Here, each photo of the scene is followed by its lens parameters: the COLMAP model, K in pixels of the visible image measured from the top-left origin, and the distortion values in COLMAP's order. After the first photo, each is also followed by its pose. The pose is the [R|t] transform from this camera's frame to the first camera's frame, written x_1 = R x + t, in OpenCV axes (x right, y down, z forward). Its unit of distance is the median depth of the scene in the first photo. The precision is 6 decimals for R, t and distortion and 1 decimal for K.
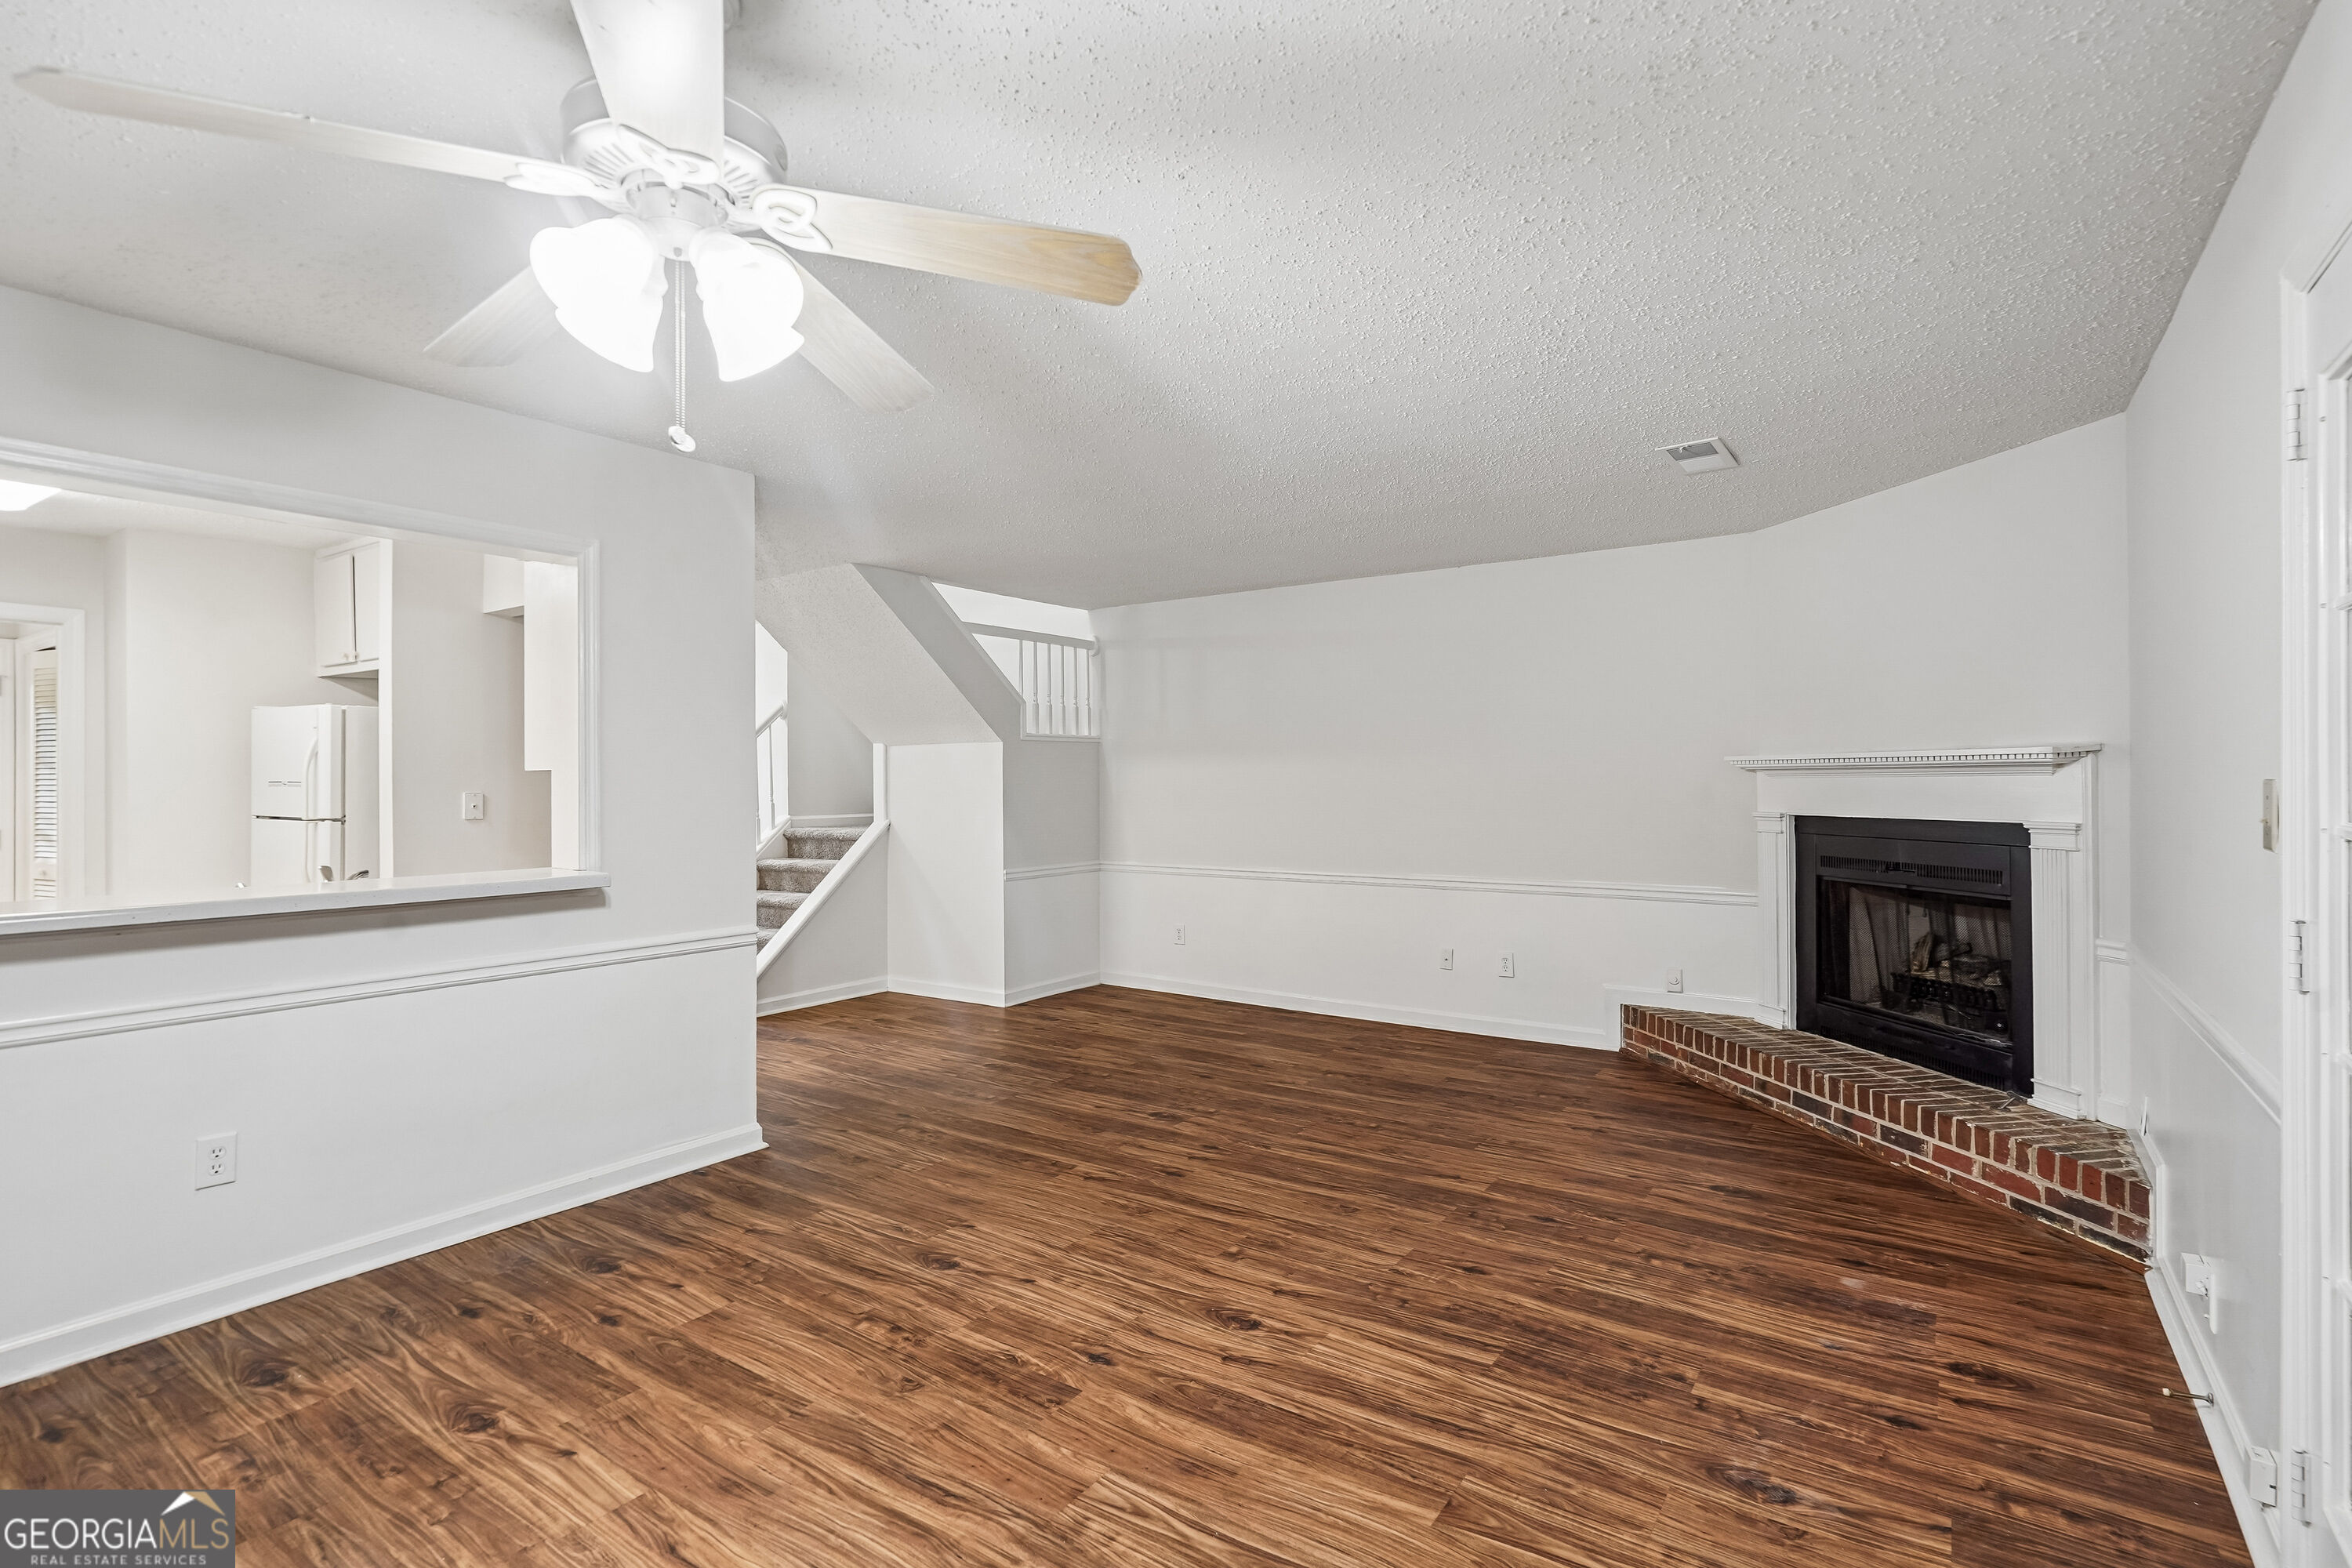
lens RADIAL K [[1137.3, 0, 1176.0], [0, 1137.3, 784.0], [0, 0, 1]] dist [-0.003275, 0.001887]
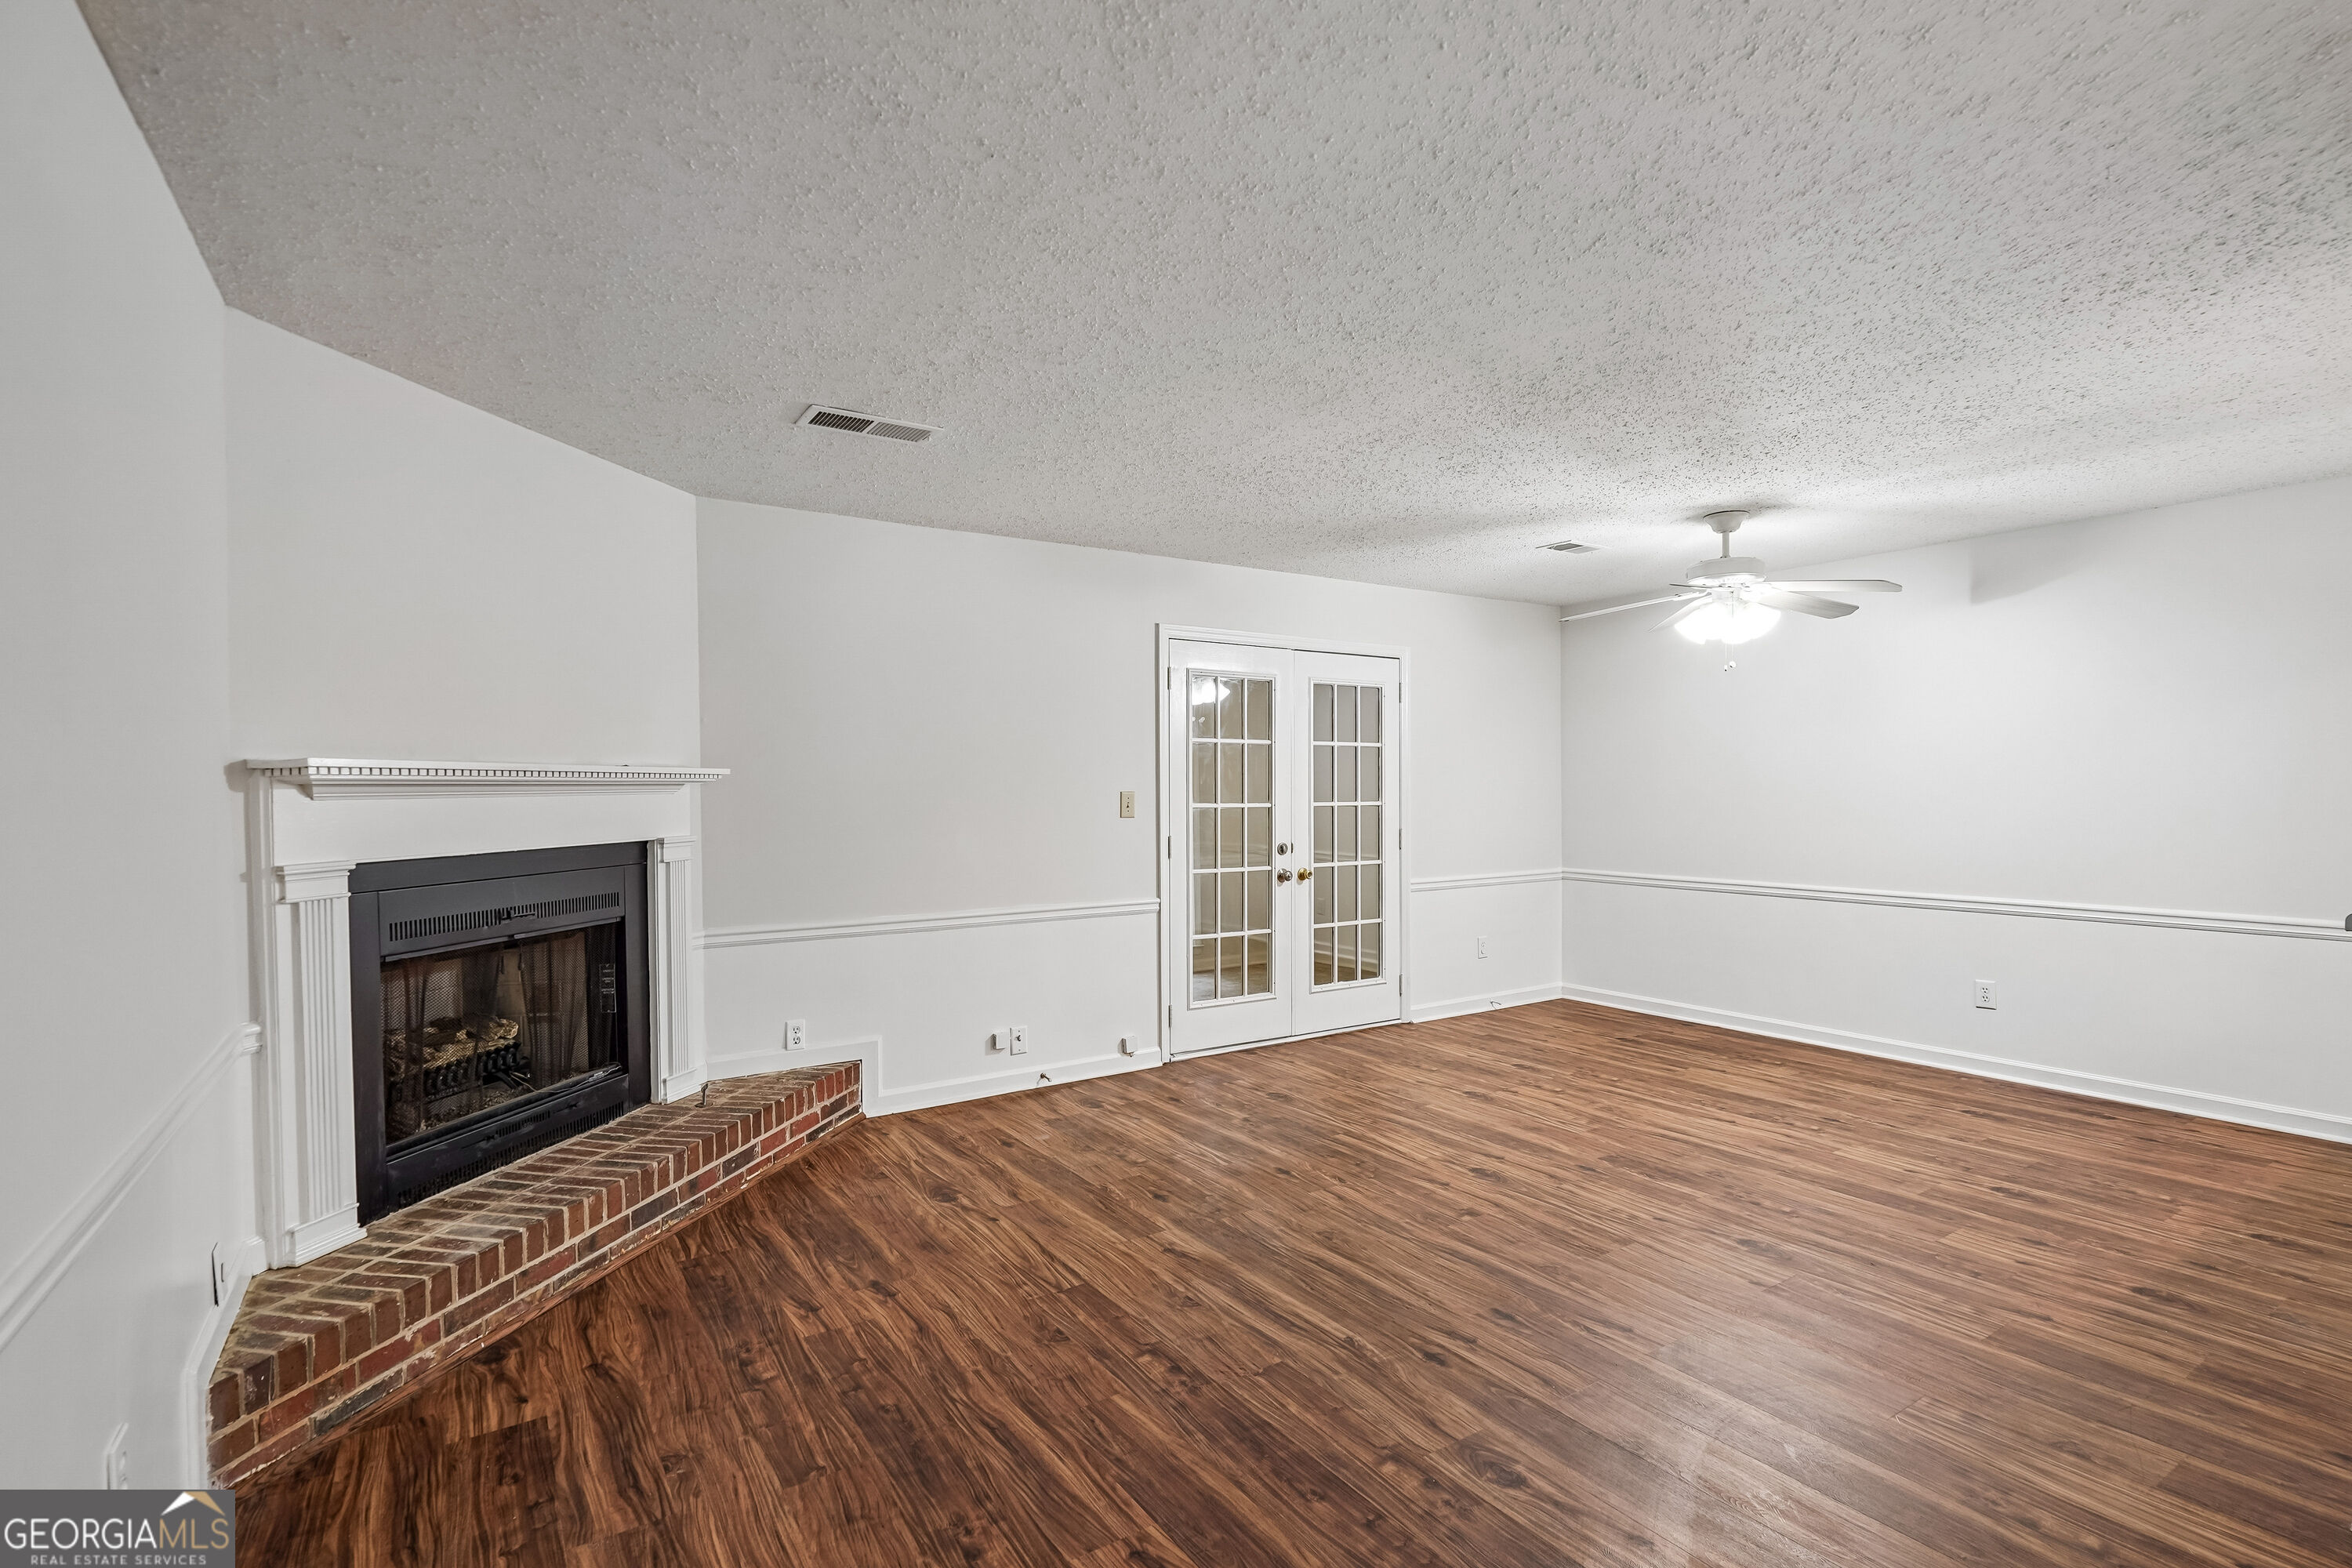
lens RADIAL K [[1090.6, 0, 1171.8], [0, 1090.6, 791.7], [0, 0, 1]] dist [0.000581, 0.001162]
pose [[-0.925739, 0.009843, 0.378036, -0.076599], [0.012908, 0.999901, 0.005573, -0.009991], [-0.377944, 0.010039, -0.925774, 1.802781]]
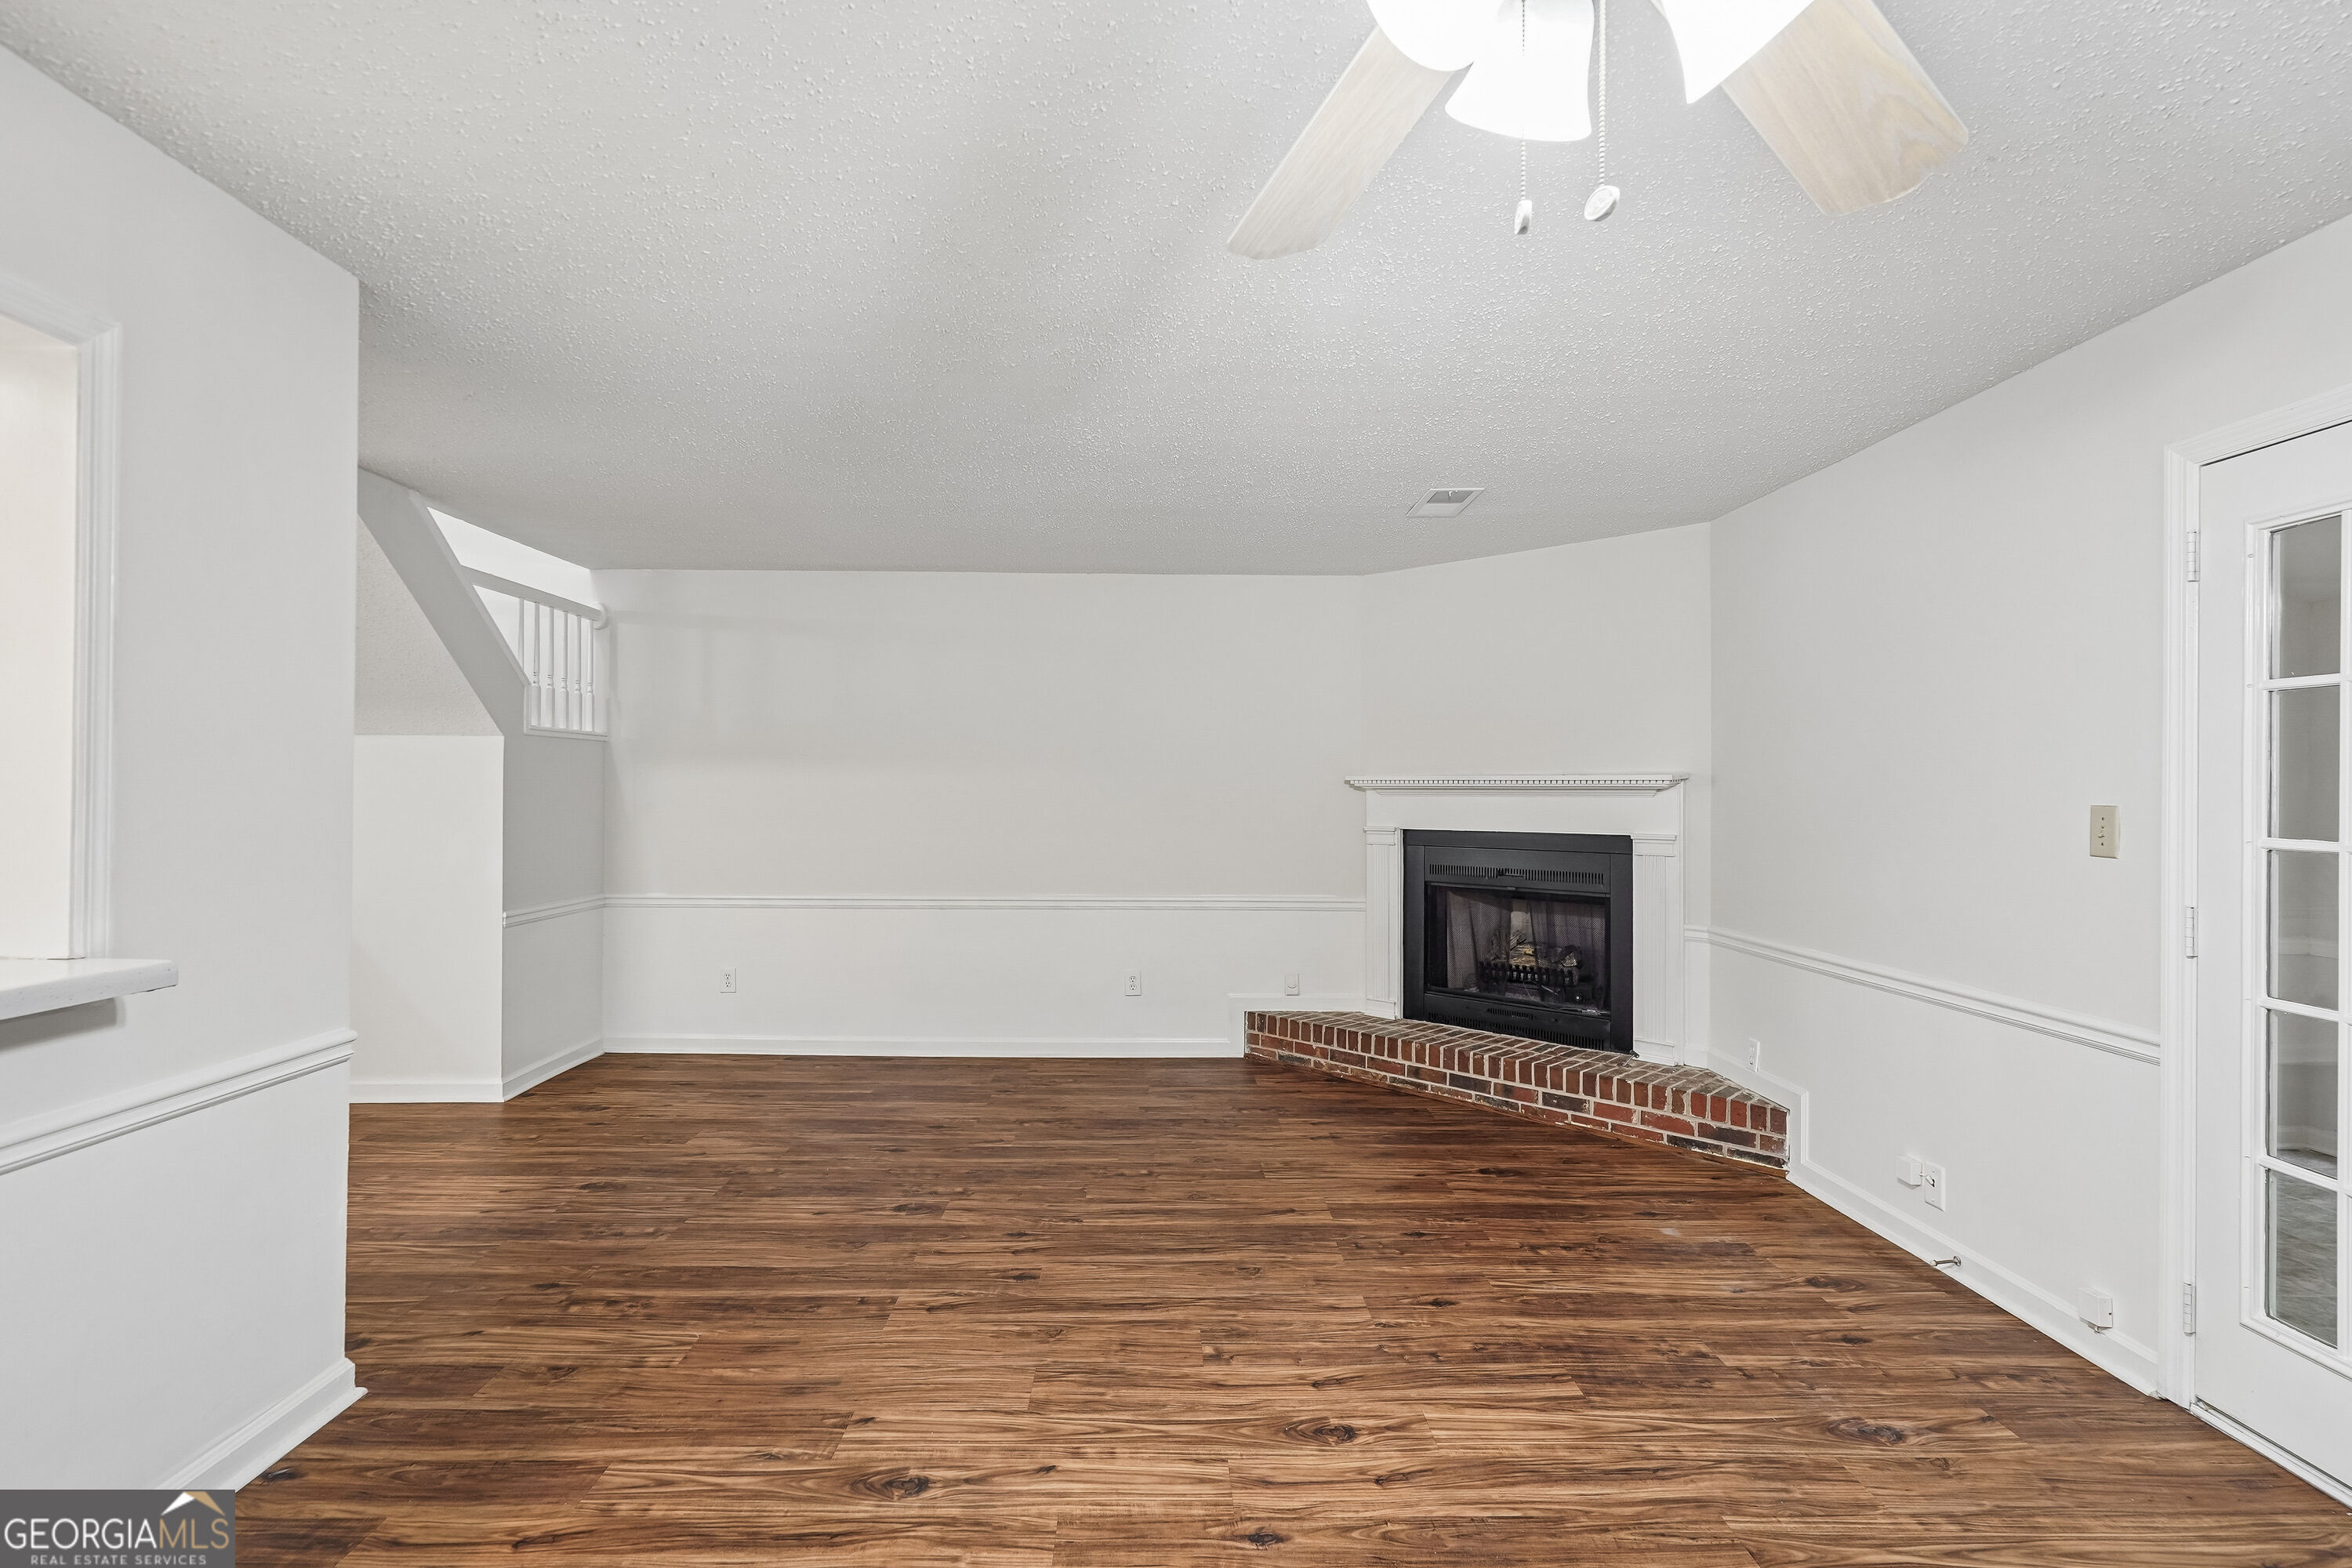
lens RADIAL K [[1137.3, 0, 1176.0], [0, 1137.3, 784.0], [0, 0, 1]] dist [-0.003275, 0.001887]
pose [[0.808775, 0.015589, 0.587911, -0.410639], [-0.009040, 0.999860, -0.014075, -0.000059], [-0.588048, 0.006069, 0.808803, 0.283371]]
